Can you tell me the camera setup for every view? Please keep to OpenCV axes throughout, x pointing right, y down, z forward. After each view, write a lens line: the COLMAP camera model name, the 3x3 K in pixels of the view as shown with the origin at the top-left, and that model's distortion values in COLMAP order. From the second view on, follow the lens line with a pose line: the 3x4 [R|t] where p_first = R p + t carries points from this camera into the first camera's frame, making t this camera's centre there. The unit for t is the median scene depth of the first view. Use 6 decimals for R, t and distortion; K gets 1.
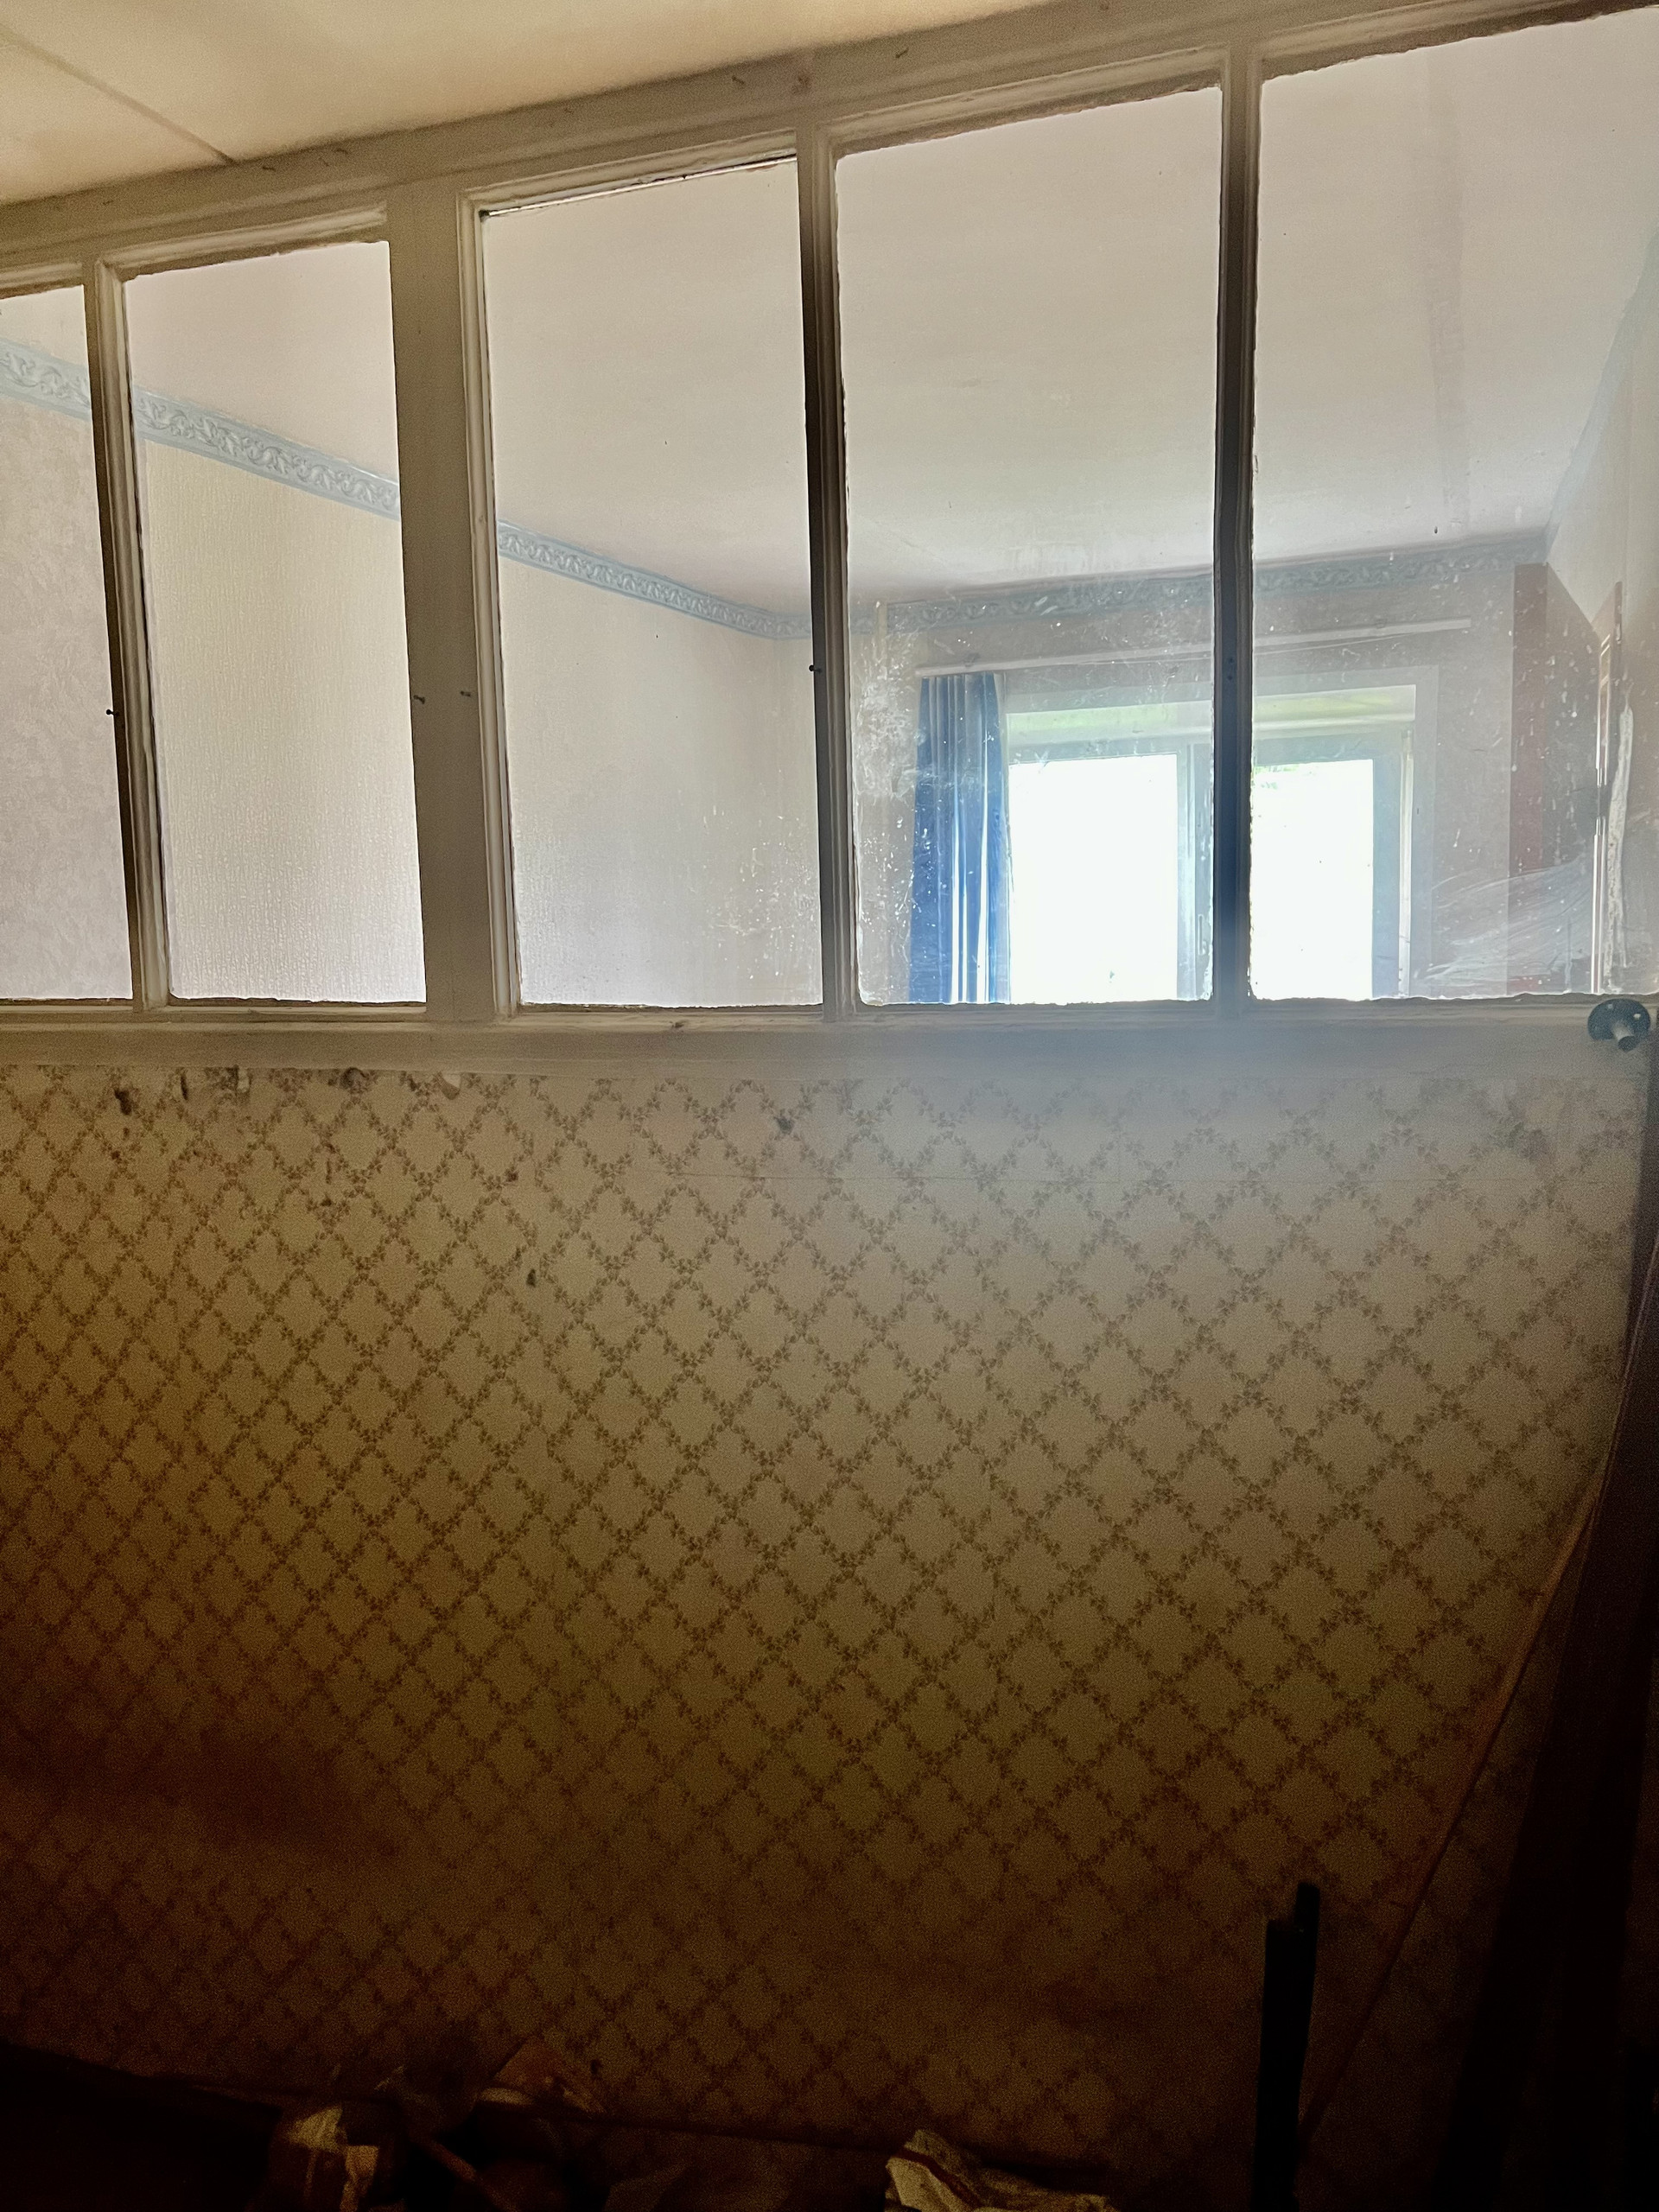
lens RADIAL K [[1650.6, 0, 869.0], [0, 1650.6, 1139.7], [0, 0, 1]] dist [0.065693, -0.079782]
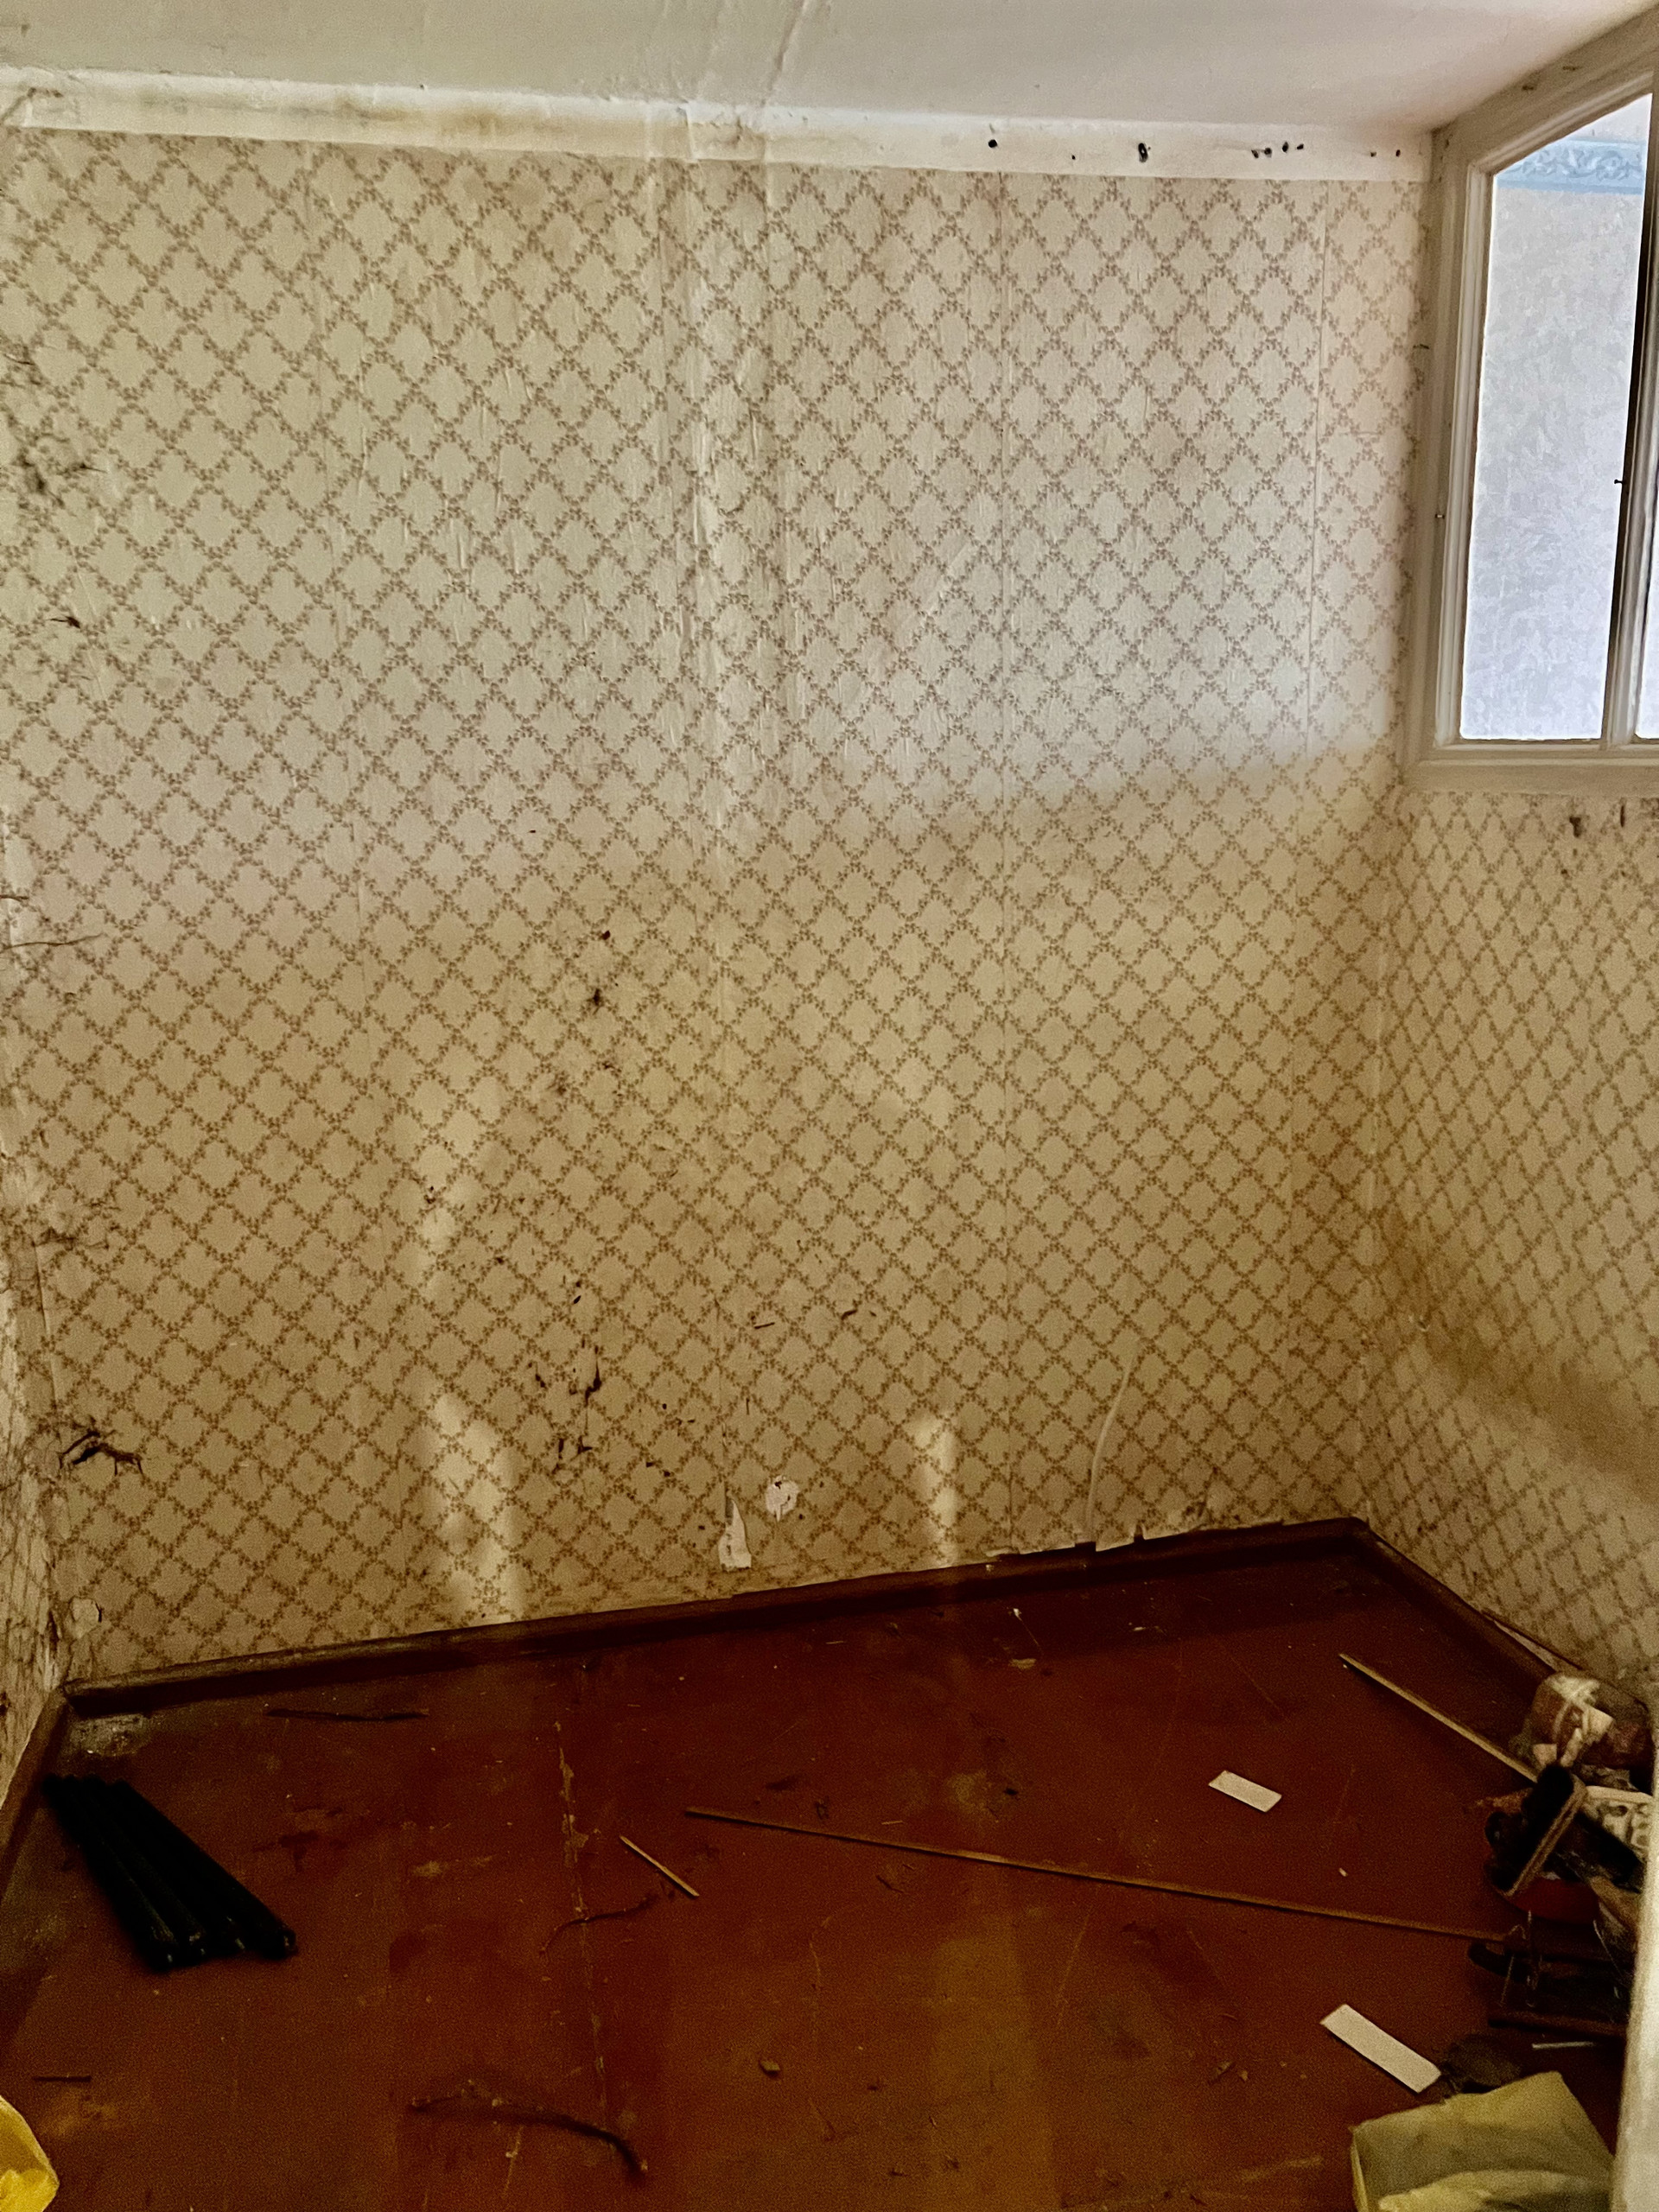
lens RADIAL K [[1650.6, 0, 836.8], [0, 1650.6, 1105.4], [0, 0, 1]] dist [0.065693, -0.079782]
pose [[0.563453, 0.179417, -0.806430, 0.244821], [-0.081222, 0.983434, 0.162048, 0.022411], [0.822146, -0.025807, 0.568692, -0.104791]]
